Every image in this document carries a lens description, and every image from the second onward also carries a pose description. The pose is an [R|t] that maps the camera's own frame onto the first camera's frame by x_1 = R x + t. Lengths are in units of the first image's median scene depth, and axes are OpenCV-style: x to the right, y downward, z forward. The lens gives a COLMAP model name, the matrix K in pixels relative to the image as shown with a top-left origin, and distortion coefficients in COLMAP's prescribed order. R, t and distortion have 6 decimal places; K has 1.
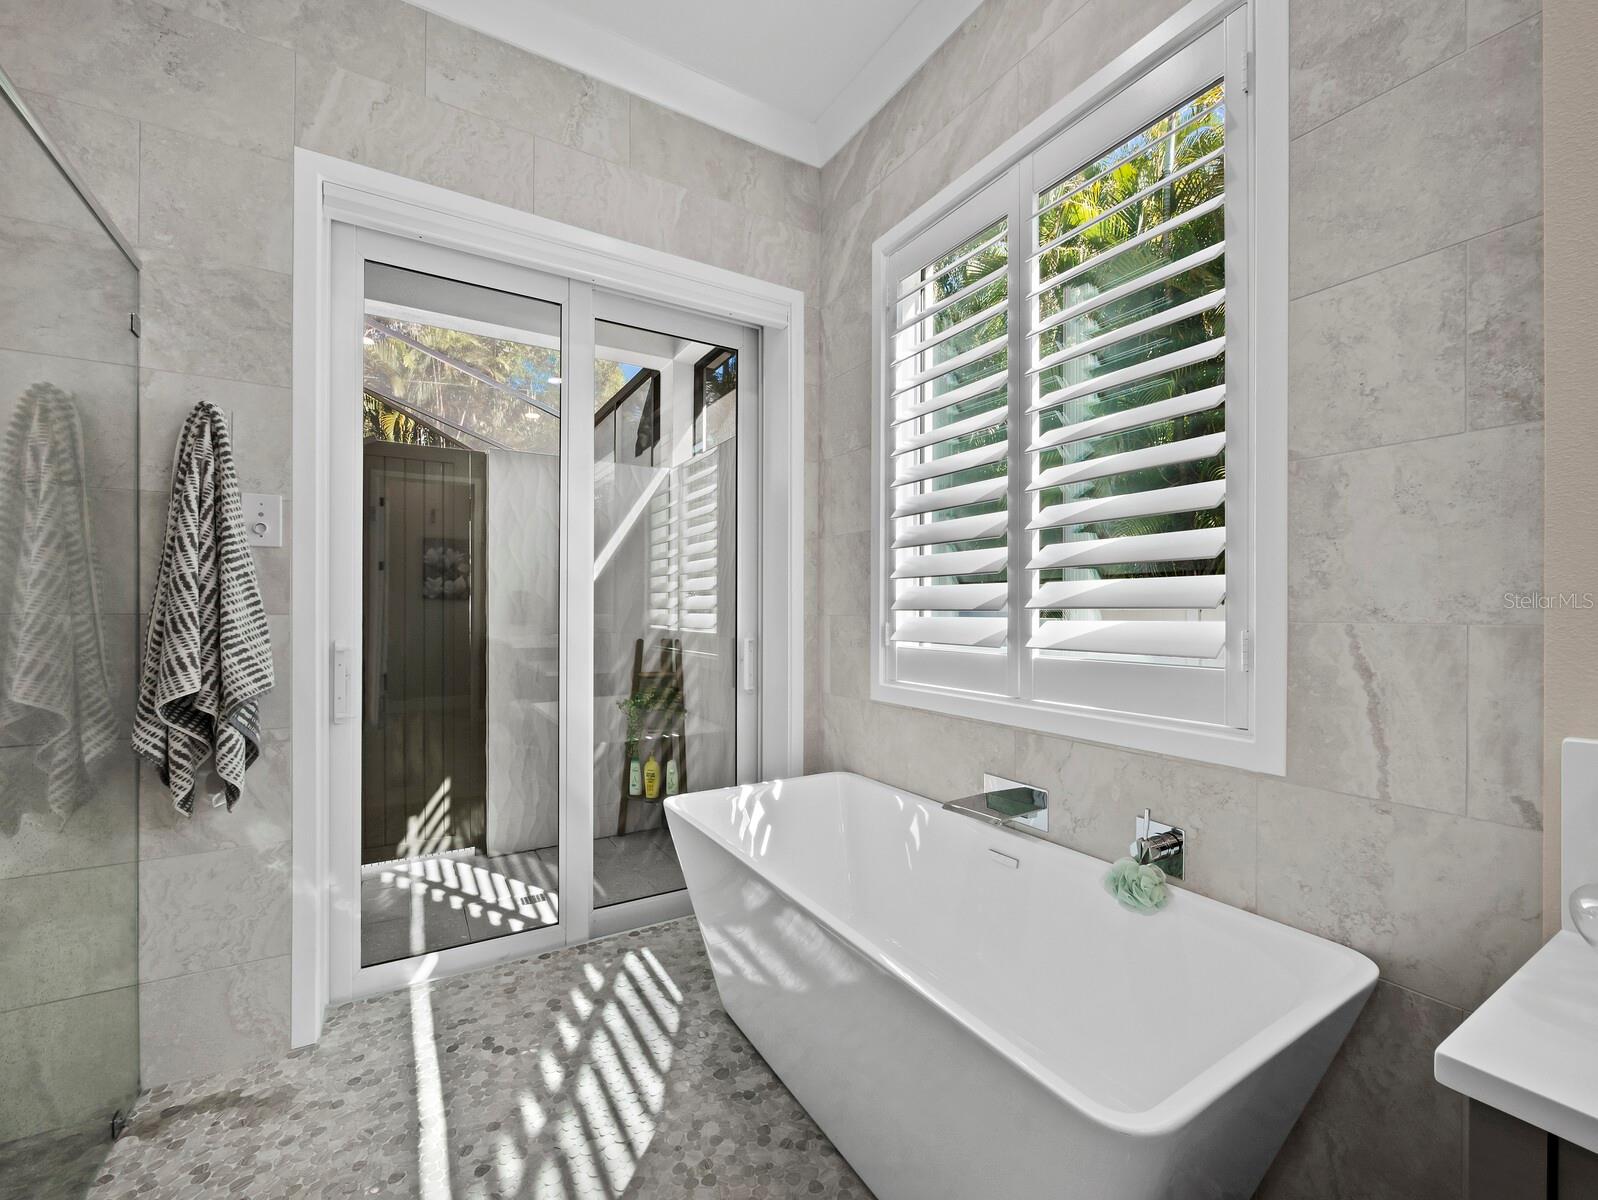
lens RADIAL K [[671.3, 0, 801.4], [0, 671.3, 607.3], [0, 0, 1]] dist [-0.004656, 0.000045]
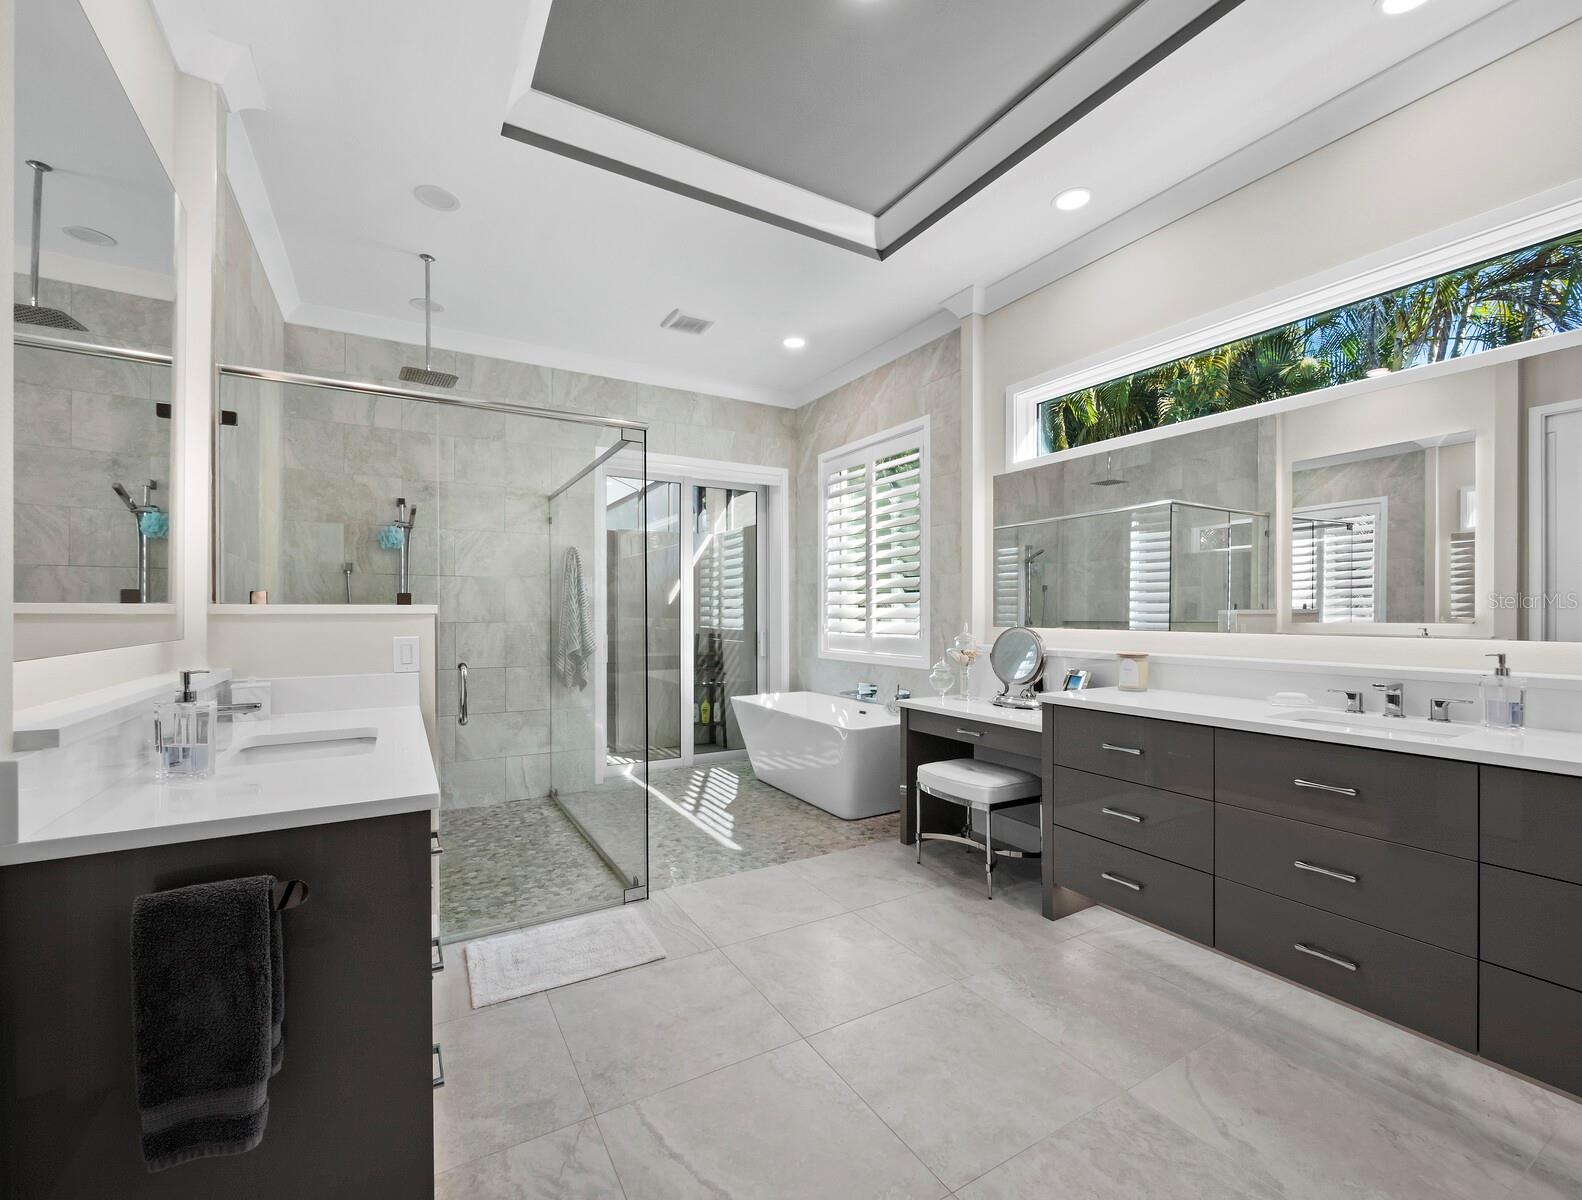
lens RADIAL K [[675.0, 0, 794.6], [0, 675.0, 612.5], [0, 0, 1]] dist [-0.002571, -0.000553]
pose [[0.999961, -0.004346, -0.007642, 0.048560], [0.004388, 0.999976, 0.005439, -0.031158], [0.007618, -0.005473, 0.999956, -1.462291]]
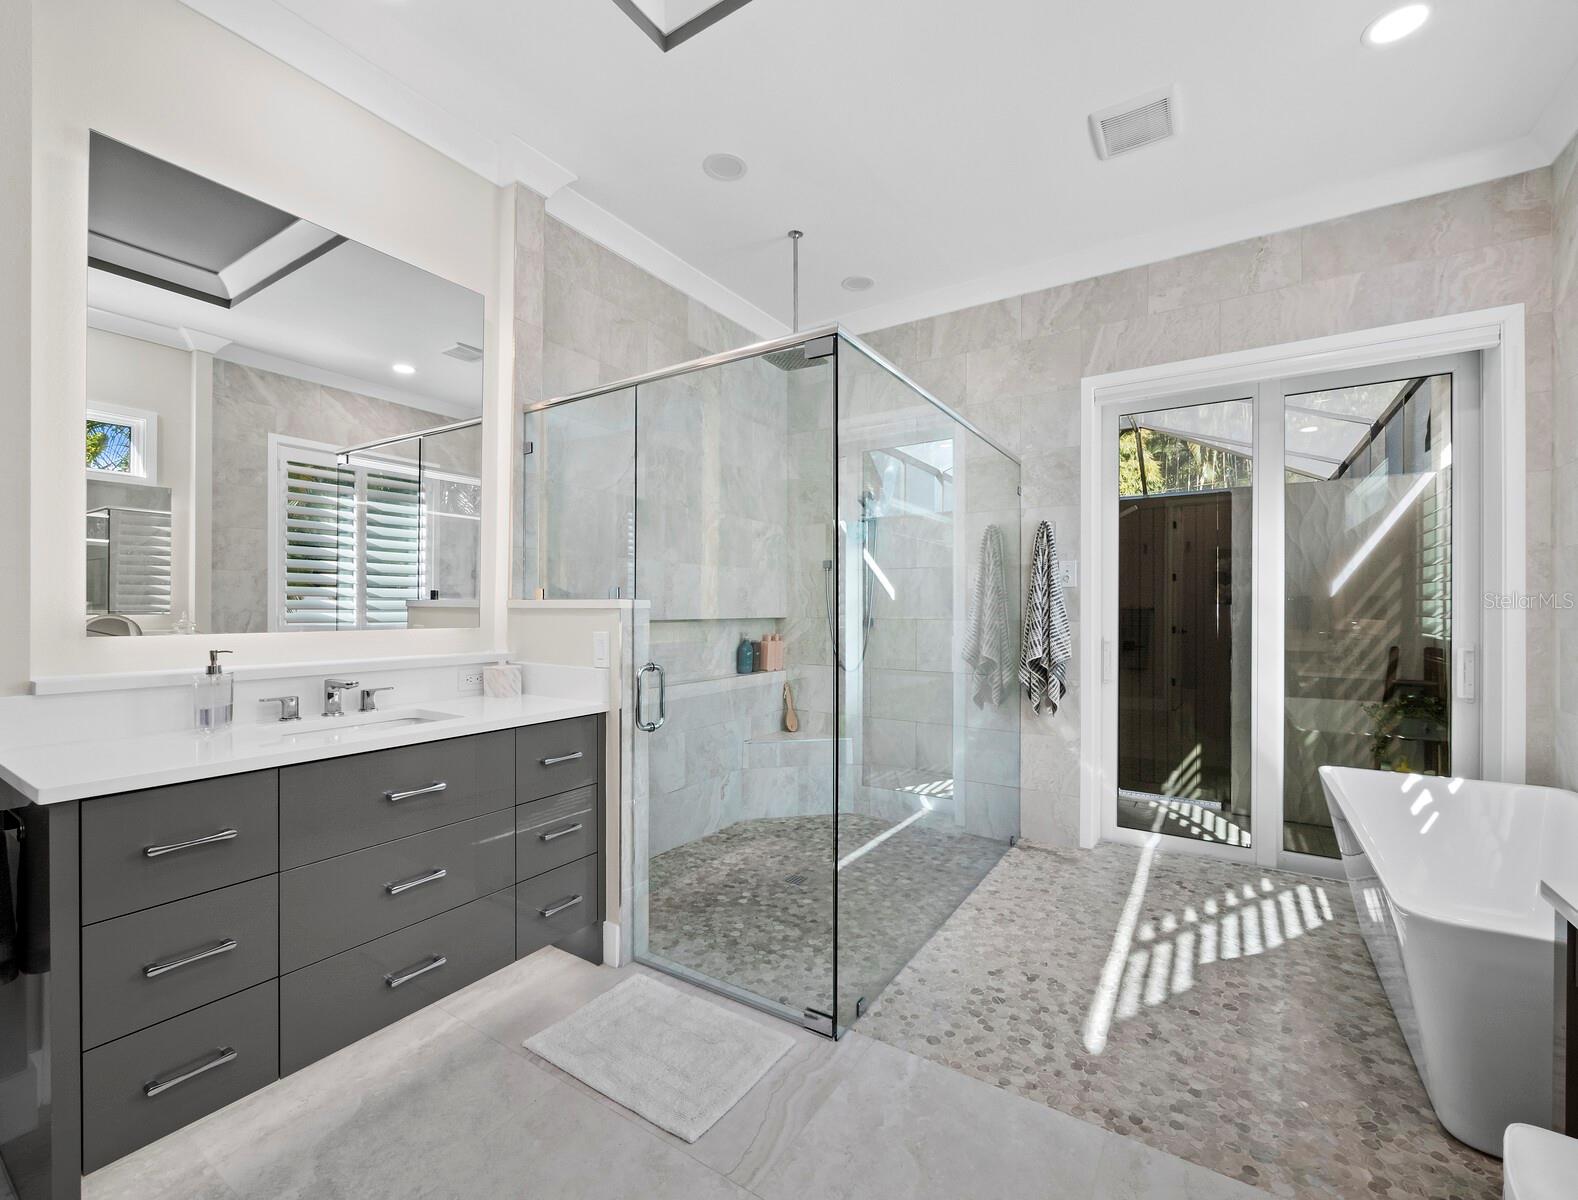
lens RADIAL K [[673.3, 0, 792.6], [0, 673.3, 612.4], [0, 0, 1]] dist [-0.002571, -0.000553]
pose [[0.439546, 0.004419, -0.898209, 0.534162], [0.001296, 0.999984, 0.005554, -0.023989], [0.898219, -0.003606, 0.439534, -0.518821]]
